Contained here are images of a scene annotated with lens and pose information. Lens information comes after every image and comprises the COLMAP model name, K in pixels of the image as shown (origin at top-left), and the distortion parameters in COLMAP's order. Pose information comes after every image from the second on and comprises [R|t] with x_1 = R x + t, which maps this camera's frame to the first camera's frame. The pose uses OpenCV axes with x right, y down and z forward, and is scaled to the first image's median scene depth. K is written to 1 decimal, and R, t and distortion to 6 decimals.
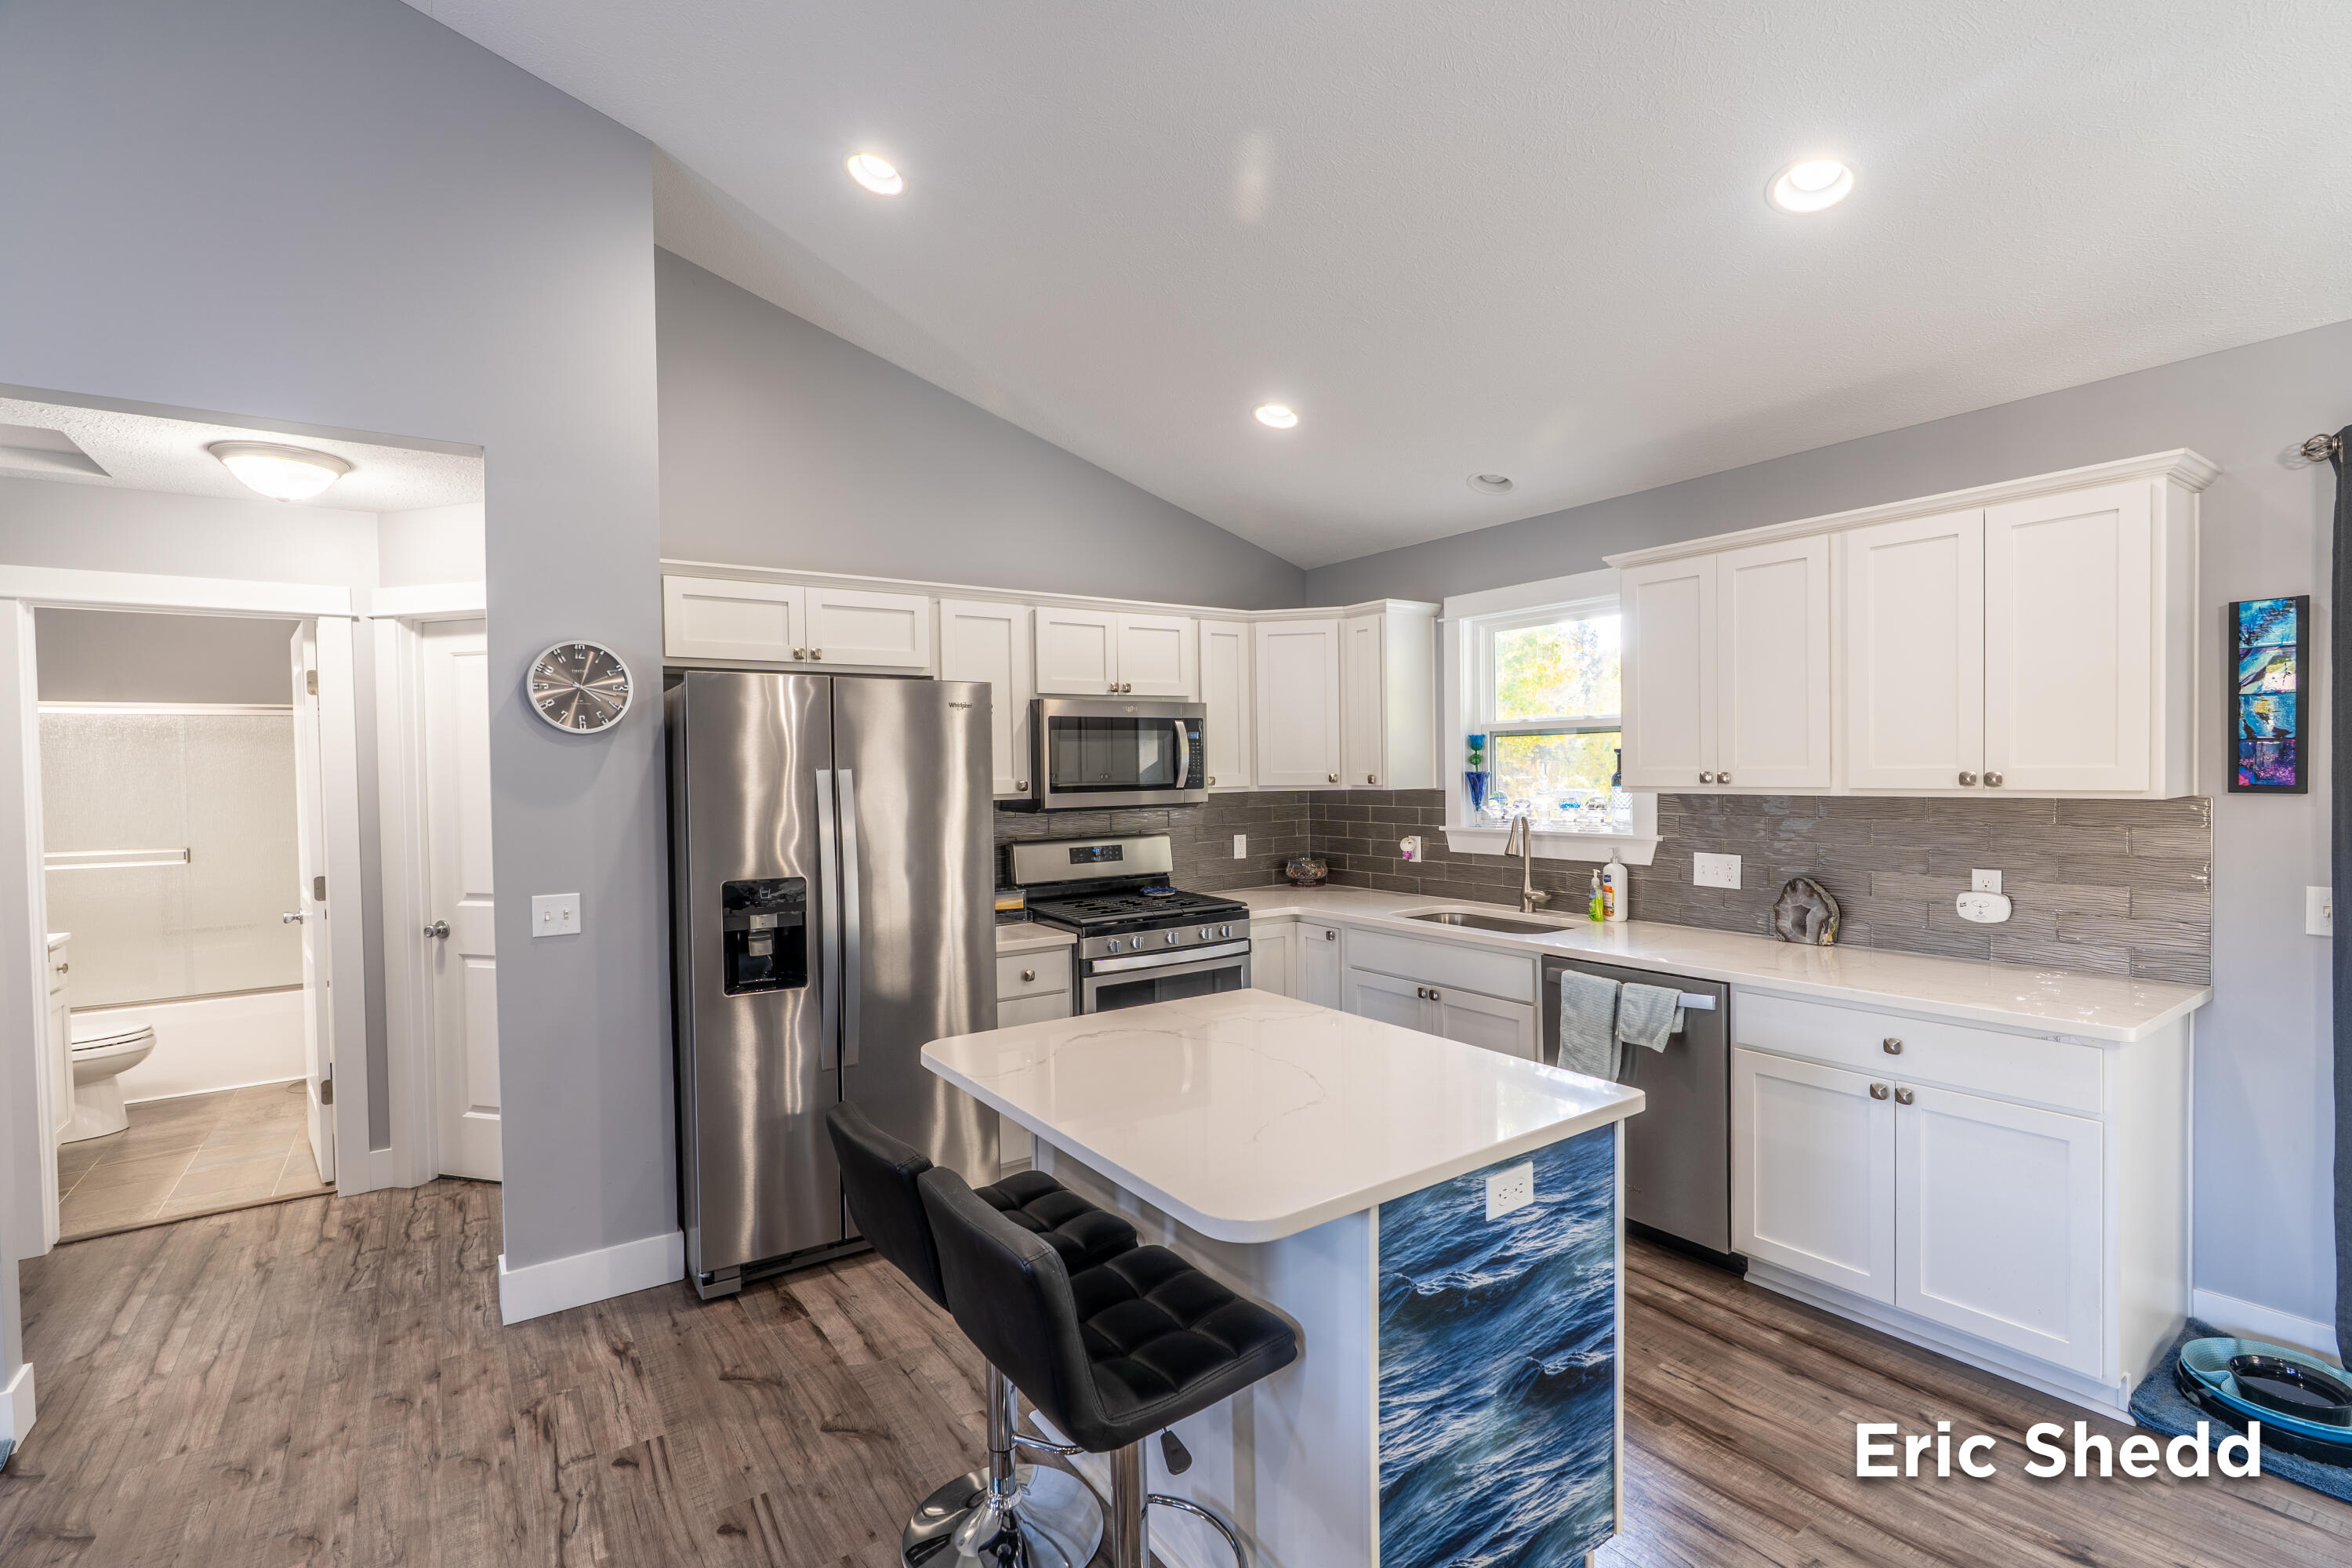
lens RADIAL K [[1070.2, 0, 1192.2], [0, 1070.2, 792.0], [0, 0, 1]] dist [-0.008832, 0.003004]
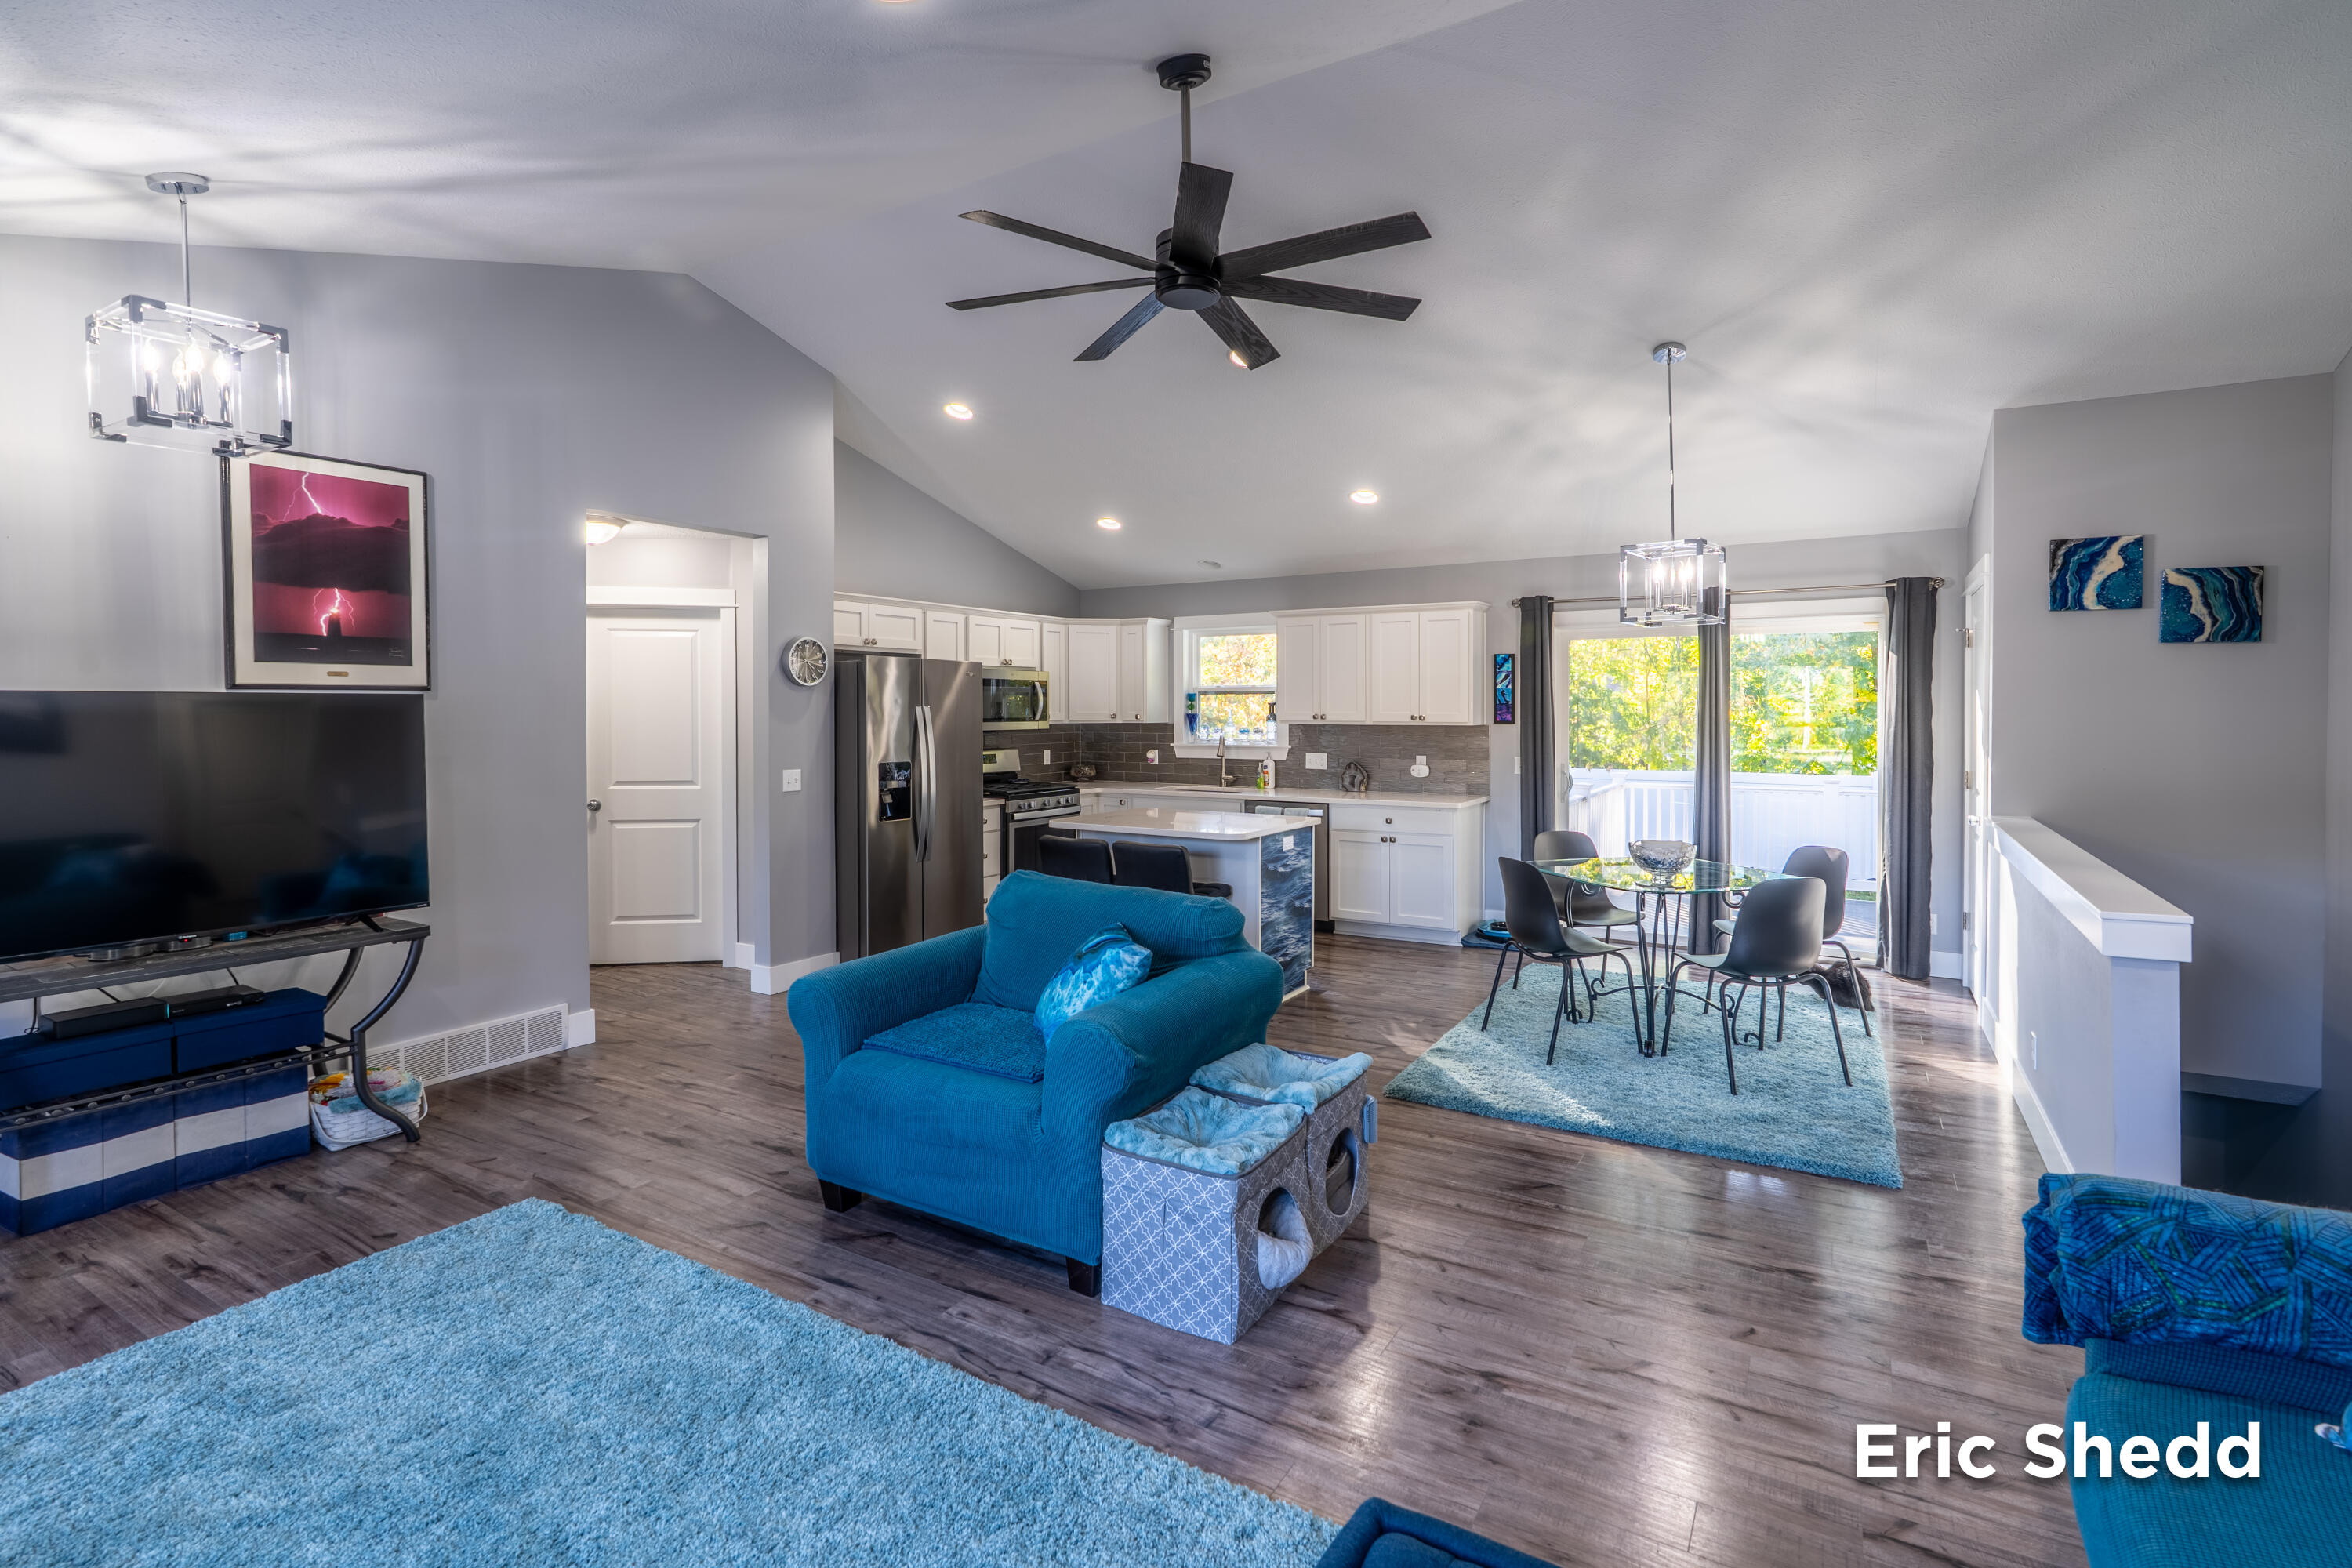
lens RADIAL K [[1096.2, 0, 1177.8], [0, 1096.2, 716.4], [0, 0, 1]] dist [0.005505, 0.000527]
pose [[0.920512, 0.013260, 0.390490, -0.668679], [-0.005320, 0.999757, -0.021409, 0.036316], [-0.390678, 0.017629, 0.920358, -0.978140]]
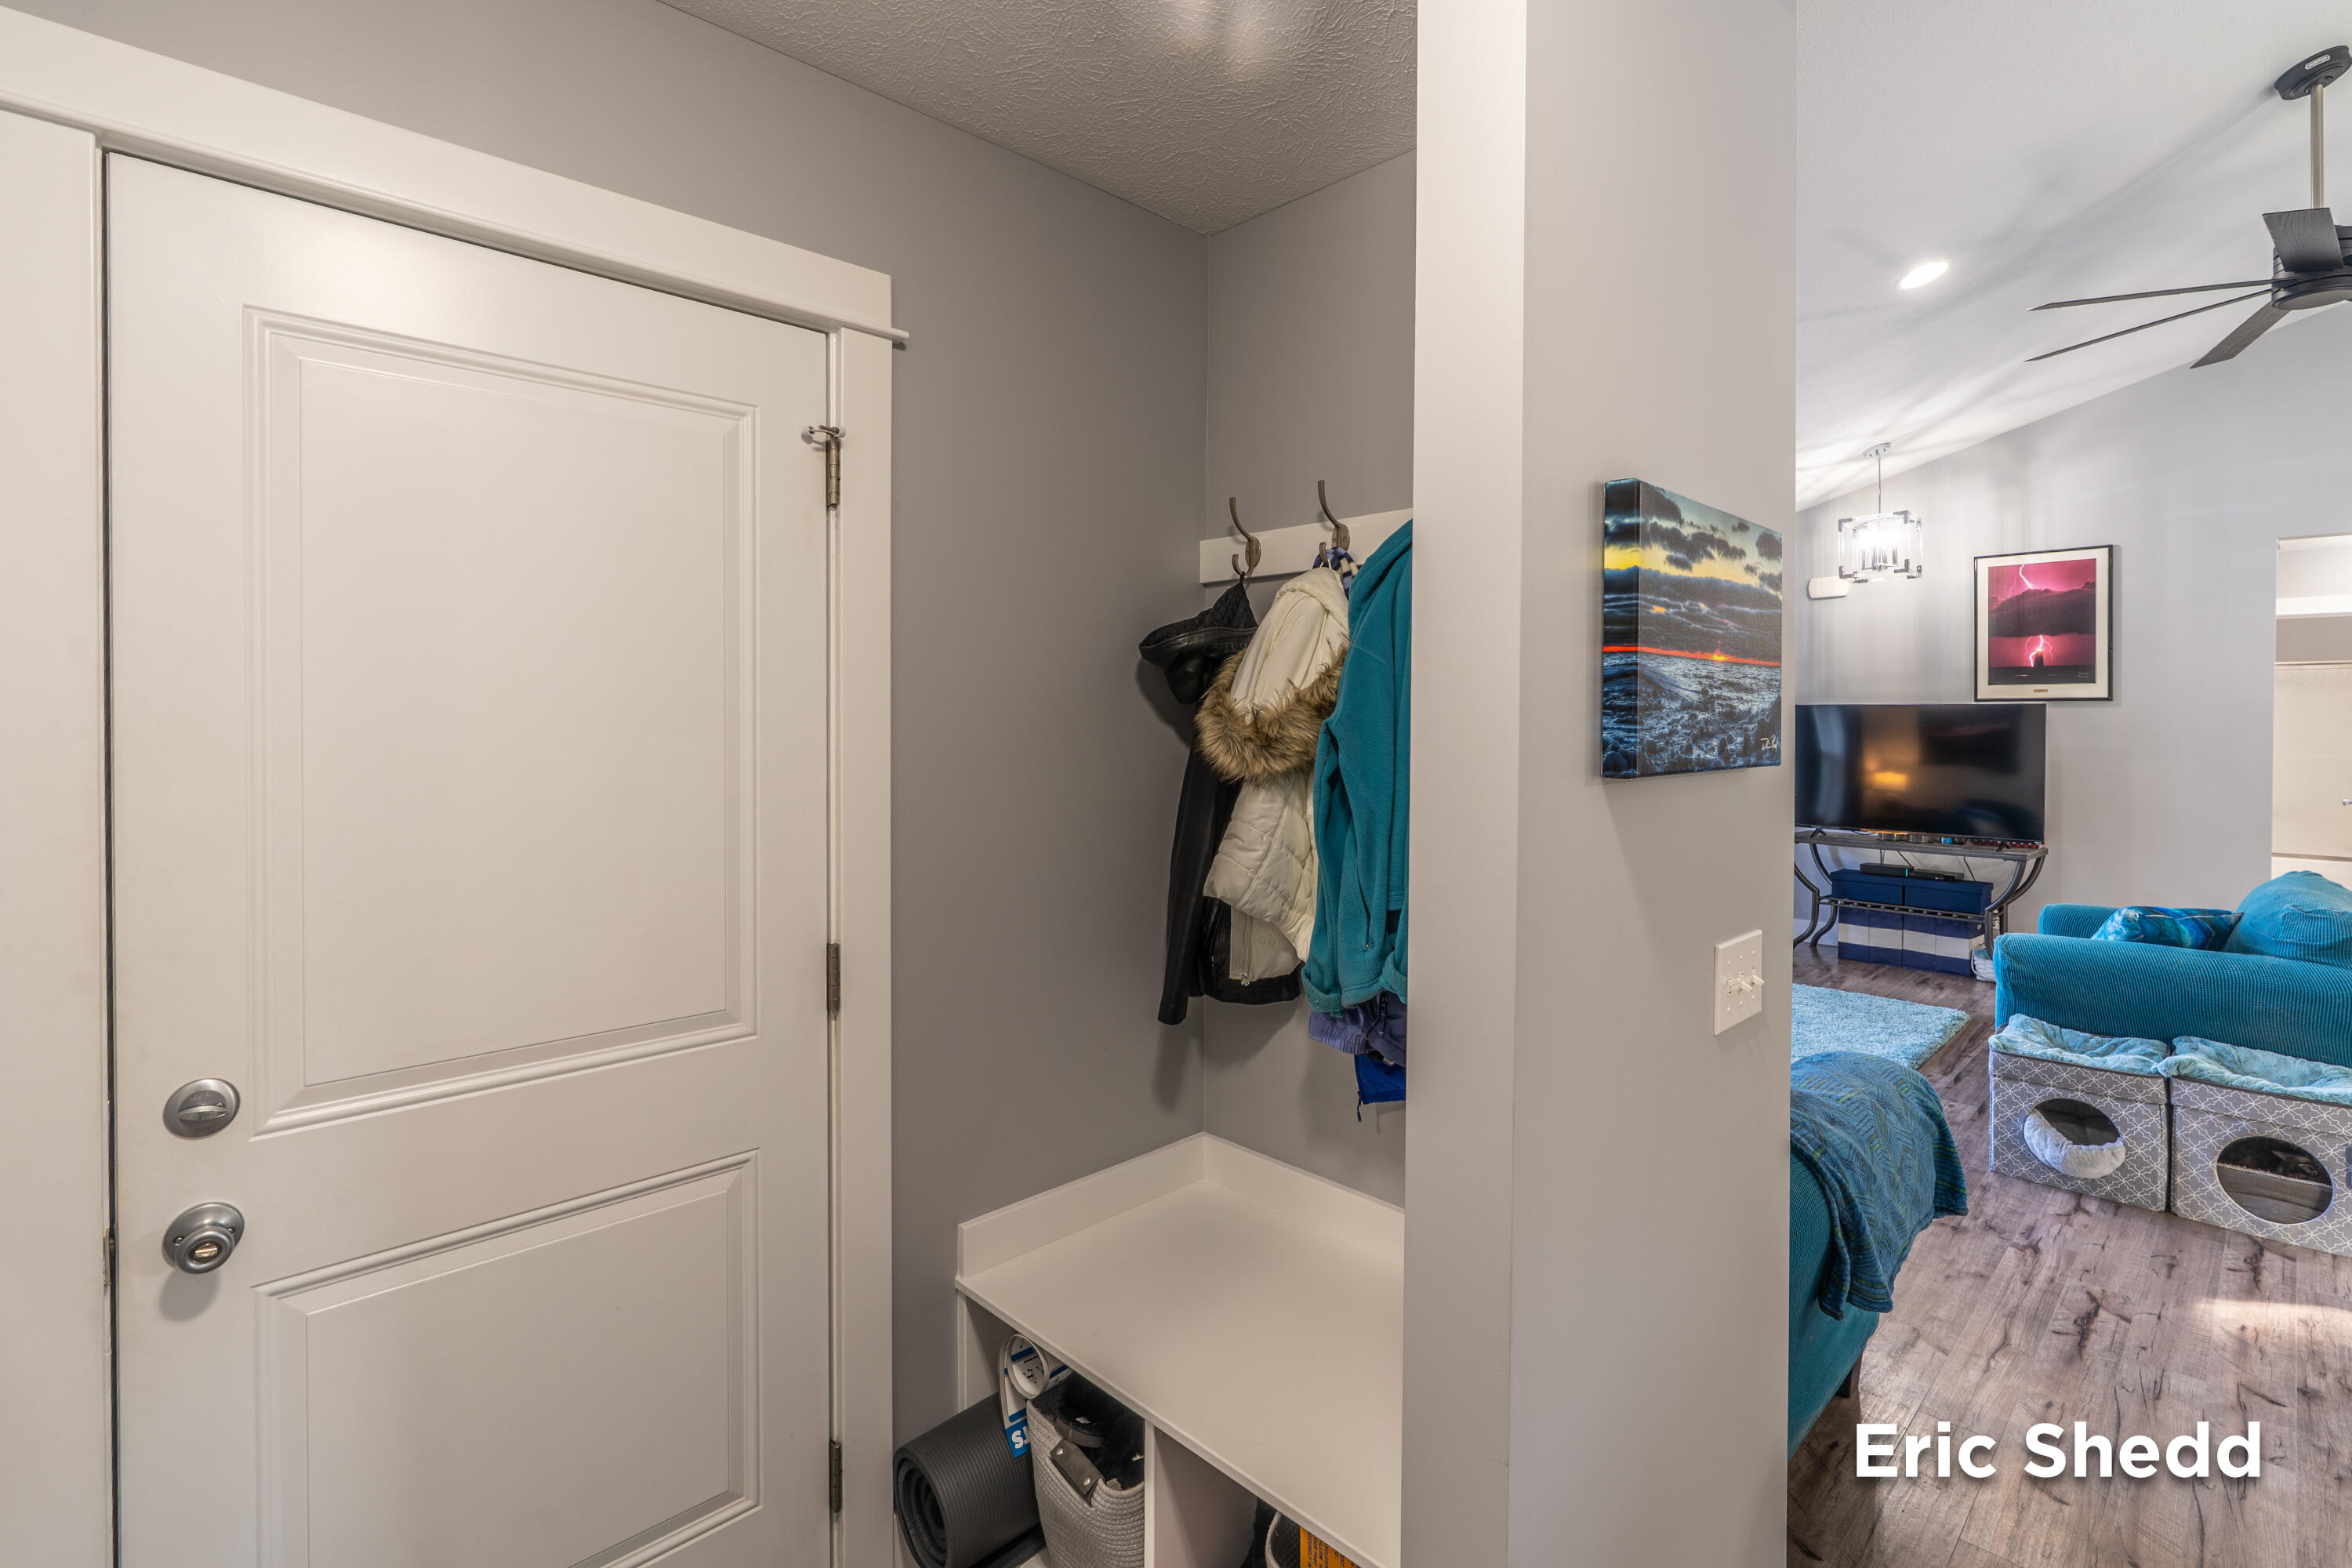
lens RADIAL K [[1092.9, 0, 1185.9], [0, 1092.9, 724.8], [0, 0, 1]] dist [-0.001967, -0.000221]
pose [[0.147004, 0.026947, -0.988769, 0.608281], [-0.025896, 0.999391, 0.023386, 0.020647], [0.988797, 0.022167, 0.147612, -1.220965]]
